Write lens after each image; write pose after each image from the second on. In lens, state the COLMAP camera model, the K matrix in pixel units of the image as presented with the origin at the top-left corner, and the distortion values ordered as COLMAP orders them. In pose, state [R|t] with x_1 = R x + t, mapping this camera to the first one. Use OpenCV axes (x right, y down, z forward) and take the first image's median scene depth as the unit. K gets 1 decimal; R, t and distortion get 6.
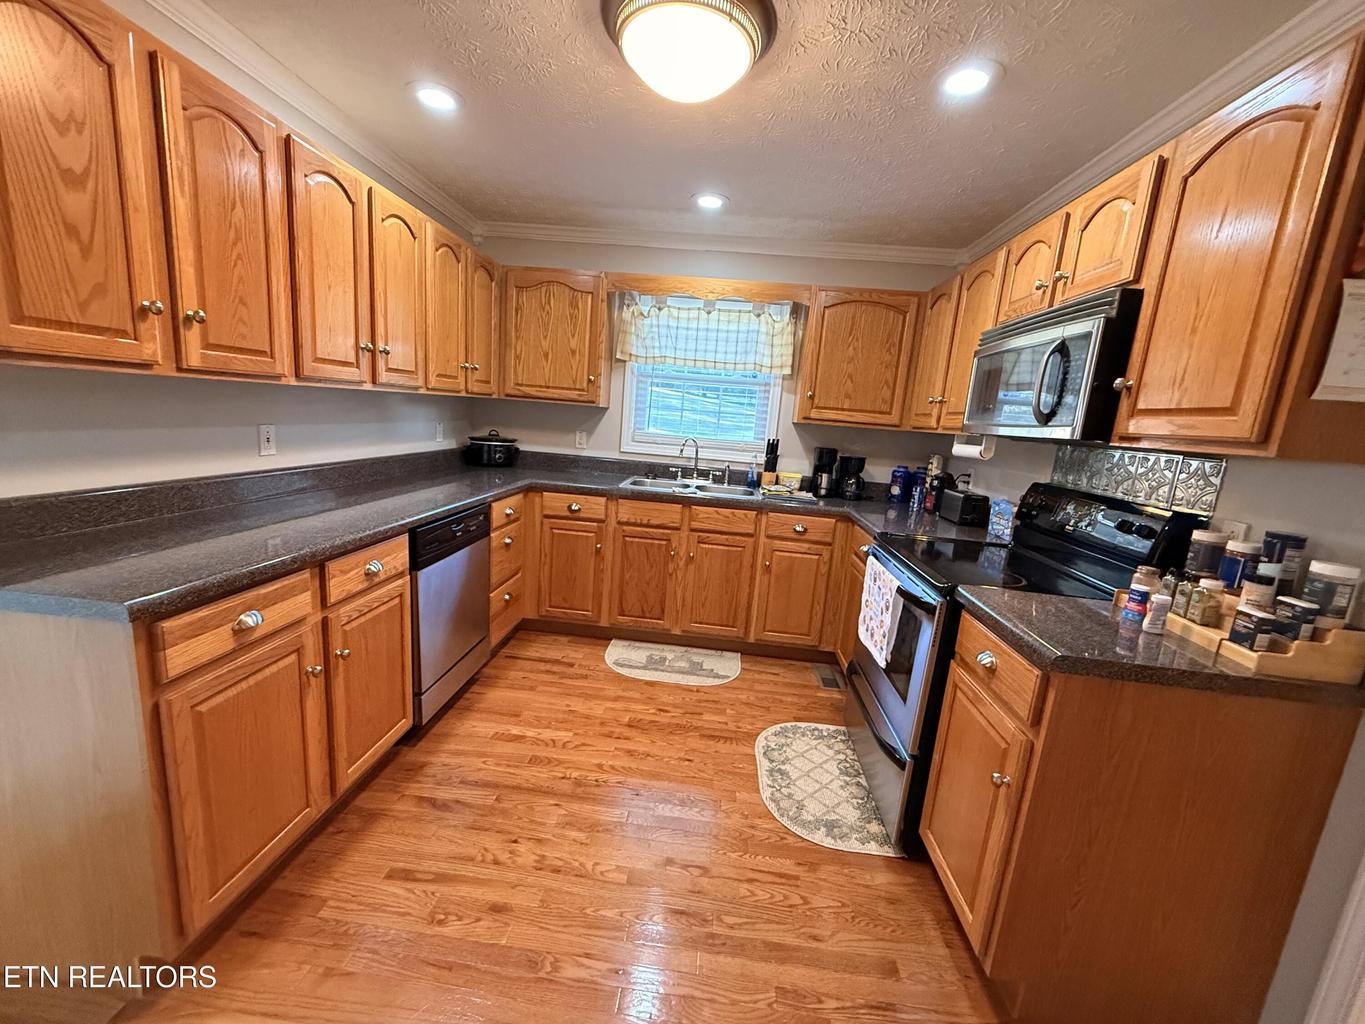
lens RADIAL K [[542.5, 0, 680.7], [0, 542.5, 511.2], [0, 0, 1]] dist [0.002139, -0.000218]
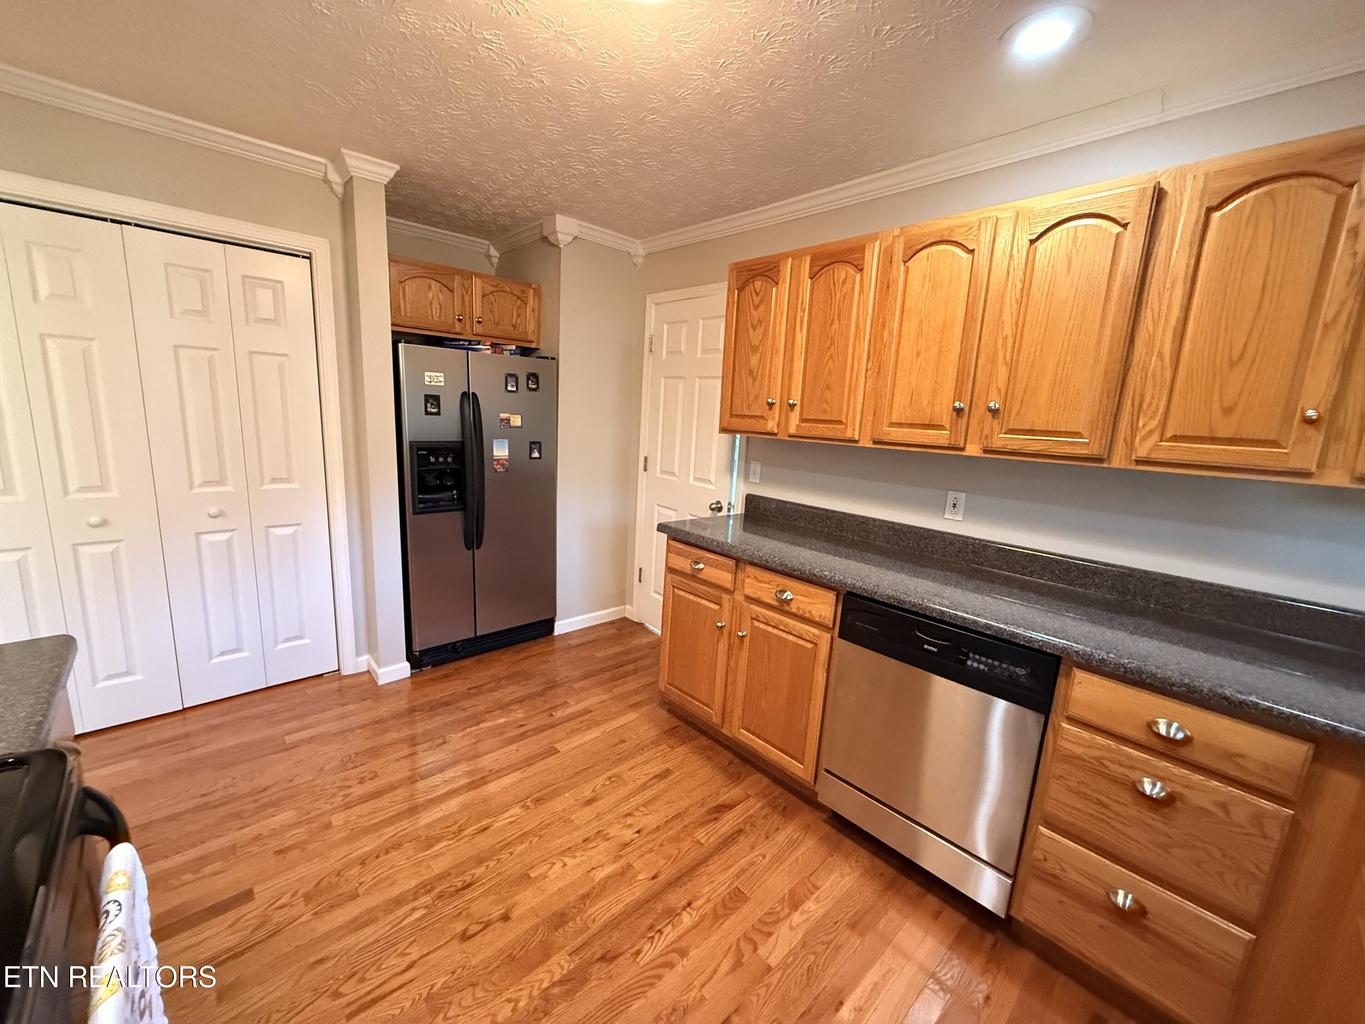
lens RADIAL K [[542.5, 0, 679.9], [0, 542.5, 510.9], [0, 0, 1]] dist [0.002139, -0.000218]
pose [[-0.666827, 0.022750, -0.744865, 0.267154], [-0.235734, 0.941767, 0.239801, -0.175705], [0.706945, 0.335496, -0.622633, 0.909509]]
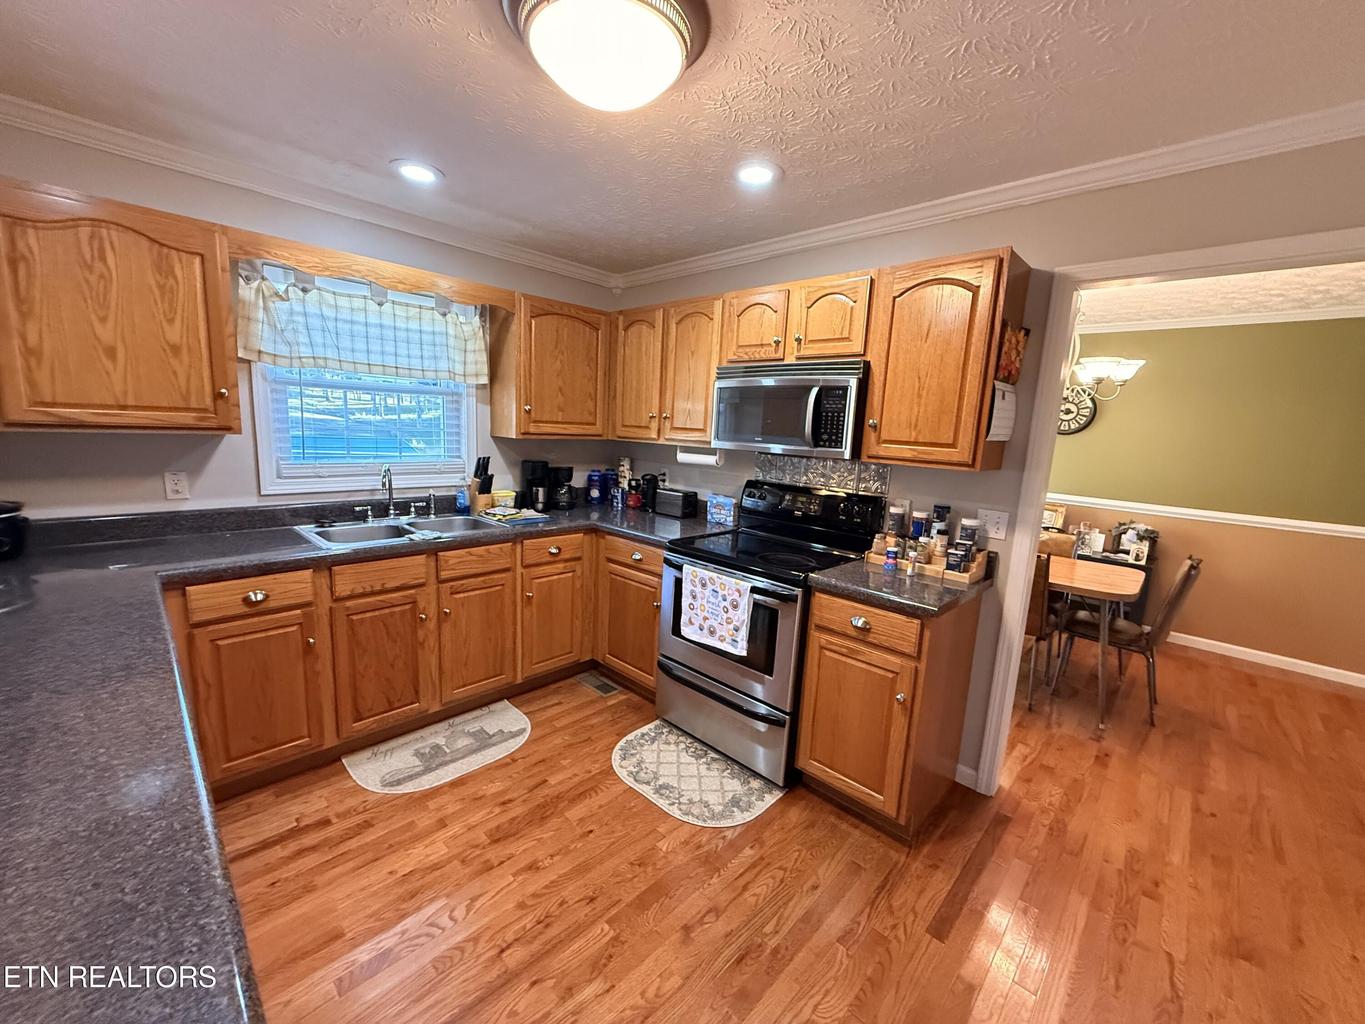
lens RADIAL K [[542.5, 0, 681.5], [0, 542.5, 511.2], [0, 0, 1]] dist [0.002139, -0.000218]
pose [[0.636663, -0.173229, 0.751433, -0.365403], [0.139823, 0.984222, 0.108427, -0.113971], [-0.758360, 0.036036, 0.650839, 0.204887]]
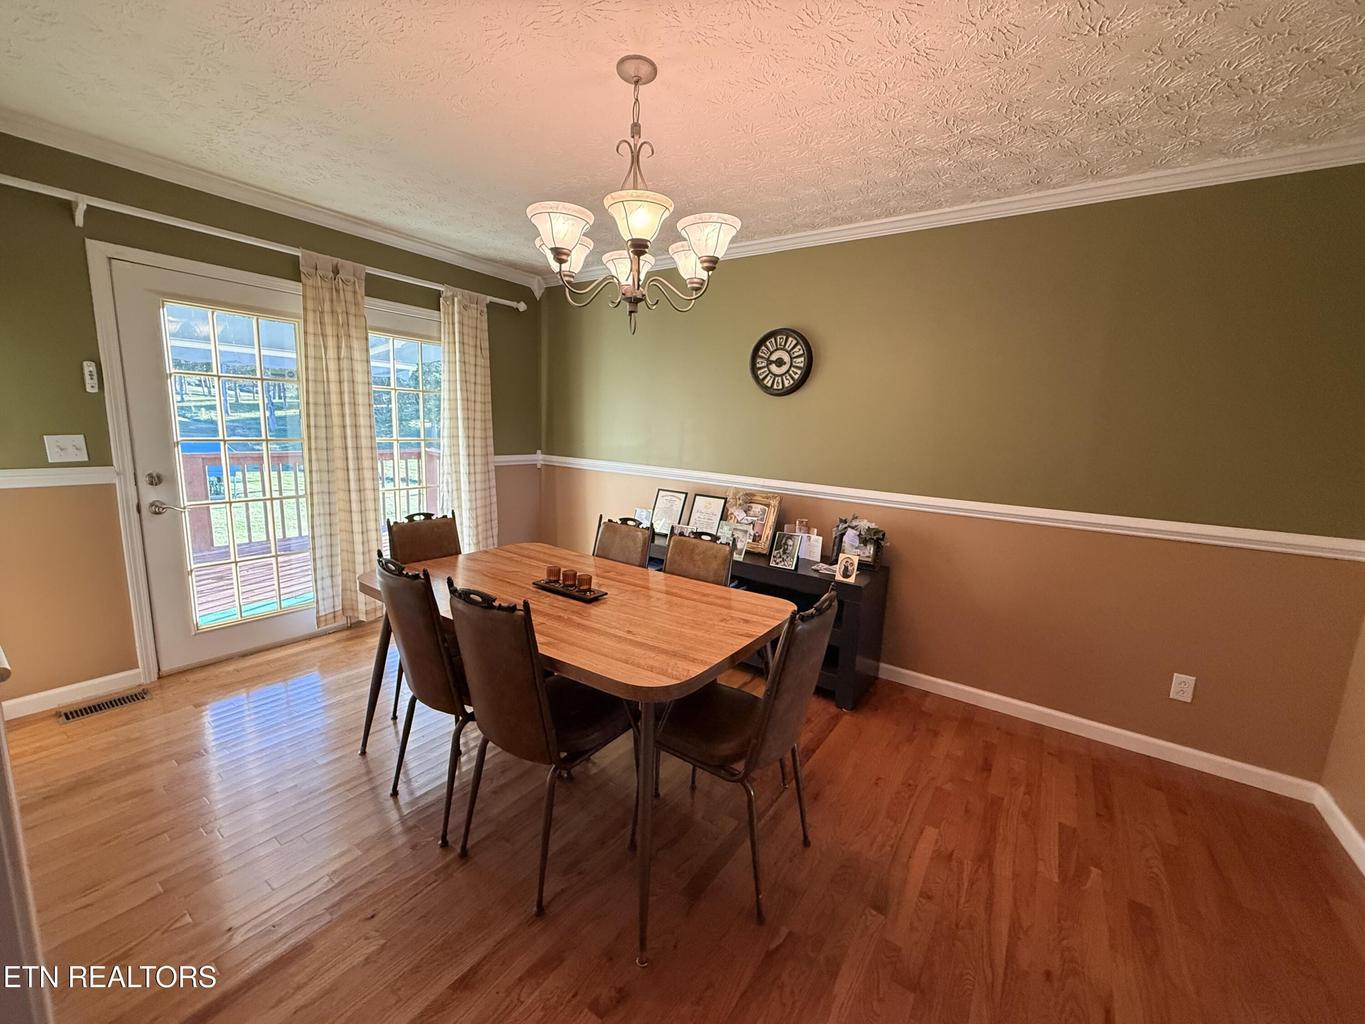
lens RADIAL K [[542.5, 0, 678.9], [0, 542.5, 514.0], [0, 0, 1]] dist [0.002139, -0.000218]
pose [[0.508492, -0.200948, 0.837291, 0.502027], [0.155444, 0.977834, 0.140276, 0.045958], [-0.846920, 0.058823, 0.528457, -0.024004]]
